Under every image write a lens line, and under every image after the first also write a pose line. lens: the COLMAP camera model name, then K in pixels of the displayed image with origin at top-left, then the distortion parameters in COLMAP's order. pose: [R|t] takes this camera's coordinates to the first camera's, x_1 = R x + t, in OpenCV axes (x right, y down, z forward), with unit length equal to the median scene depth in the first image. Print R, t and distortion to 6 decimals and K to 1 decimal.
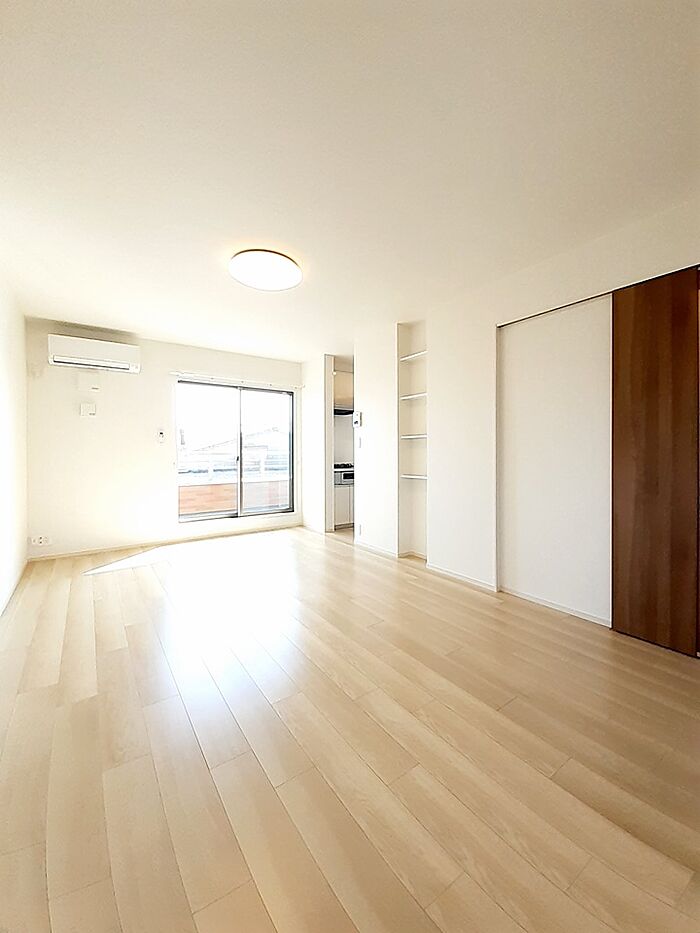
lens RADIAL K [[370.2, 0, 349.0], [0, 370.2, 455.2], [0, 0, 1]] dist [0.000212, 0.000014]
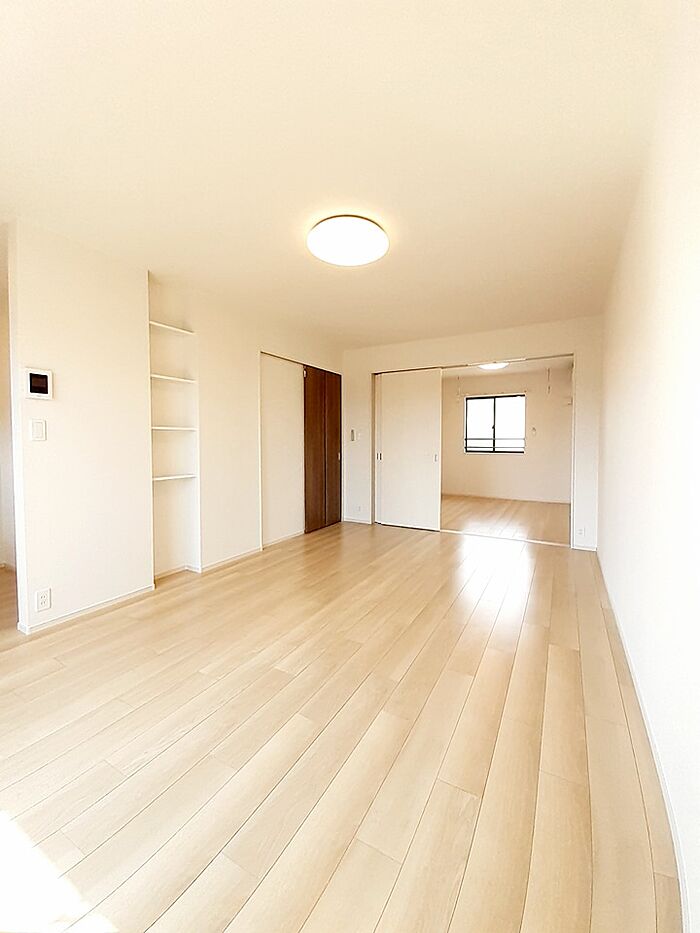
lens RADIAL K [[370.2, 0, 349.0], [0, 370.2, 455.2], [0, 0, 1]] dist [0.000212, 0.000014]
pose [[-0.424637, -0.033309, 0.904751, -1.161412], [0.008804, 0.999124, 0.040916, -0.035952], [-0.905321, 0.025339, -0.423971, 1.571245]]
